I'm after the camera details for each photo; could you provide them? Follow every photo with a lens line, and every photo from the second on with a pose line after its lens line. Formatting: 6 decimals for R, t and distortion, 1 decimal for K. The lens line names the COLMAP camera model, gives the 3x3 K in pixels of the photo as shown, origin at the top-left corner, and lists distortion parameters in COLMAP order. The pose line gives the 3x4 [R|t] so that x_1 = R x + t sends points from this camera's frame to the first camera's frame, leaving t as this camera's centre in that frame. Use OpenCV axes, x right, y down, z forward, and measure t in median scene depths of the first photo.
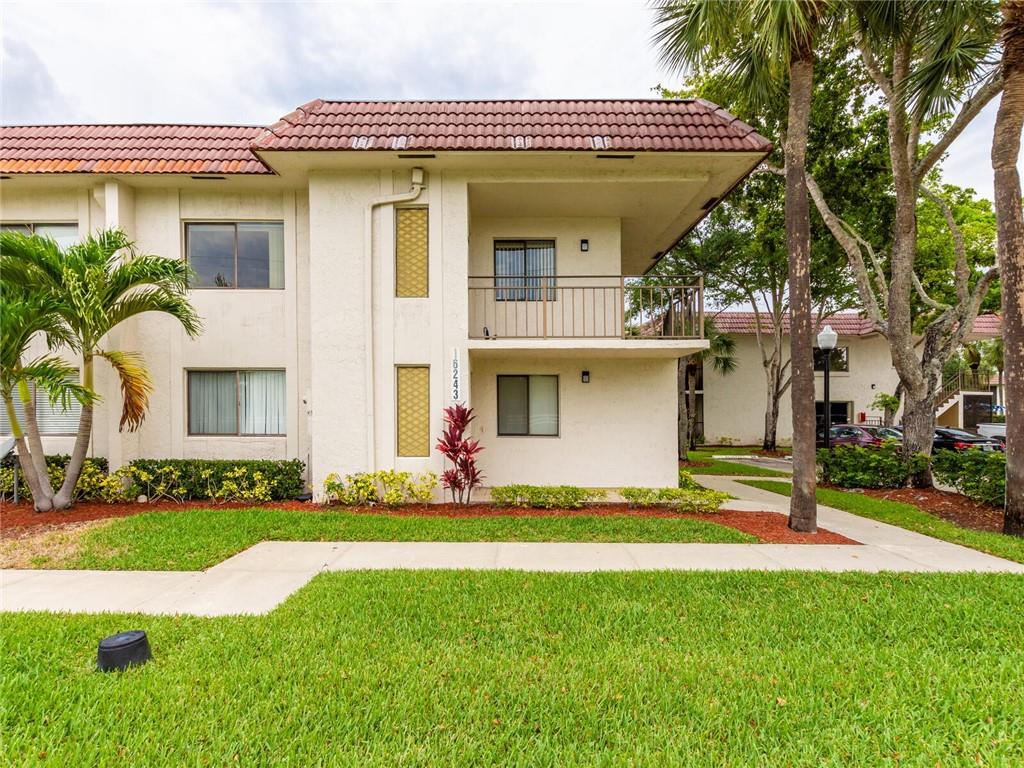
lens RADIAL K [[515.2, 0, 528.9], [0, 515.2, 391.3], [0, 0, 1]] dist [0.003264, 0.000113]
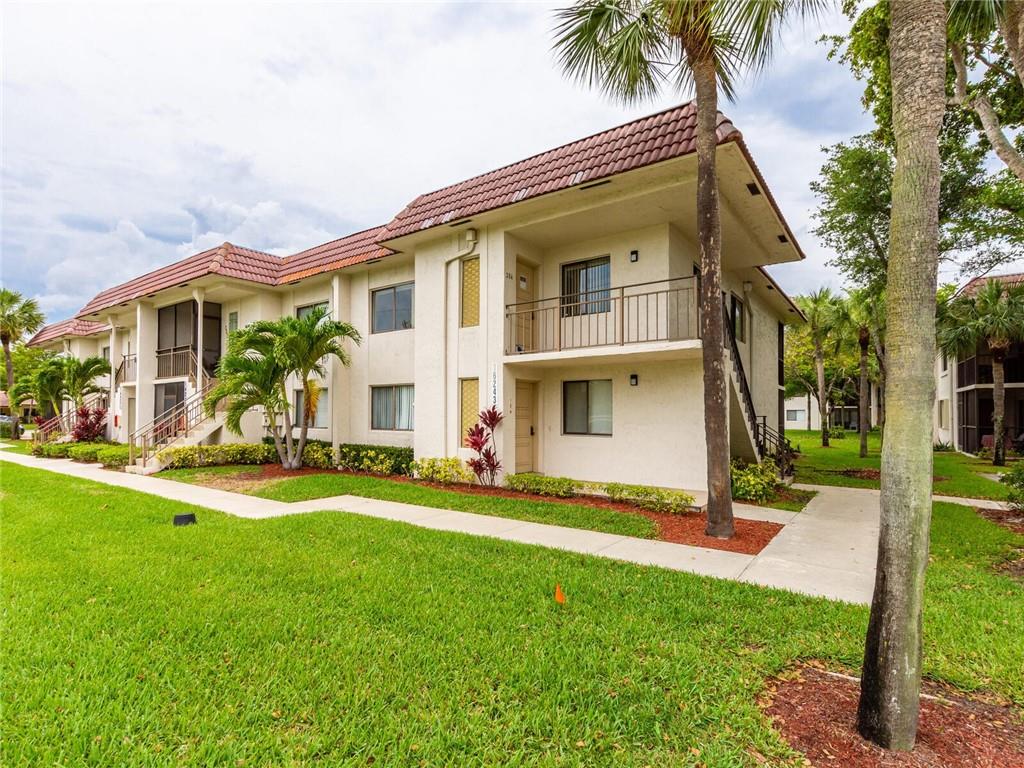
lens RADIAL K [[515.7, 0, 519.1], [0, 515.7, 378.5], [0, 0, 1]] dist [-0.006236, -0.001211]
pose [[0.816105, -0.042009, -0.576374, 0.625872], [0.025709, 0.999006, -0.036409, 0.001528], [0.577331, 0.014895, 0.816374, -0.002096]]
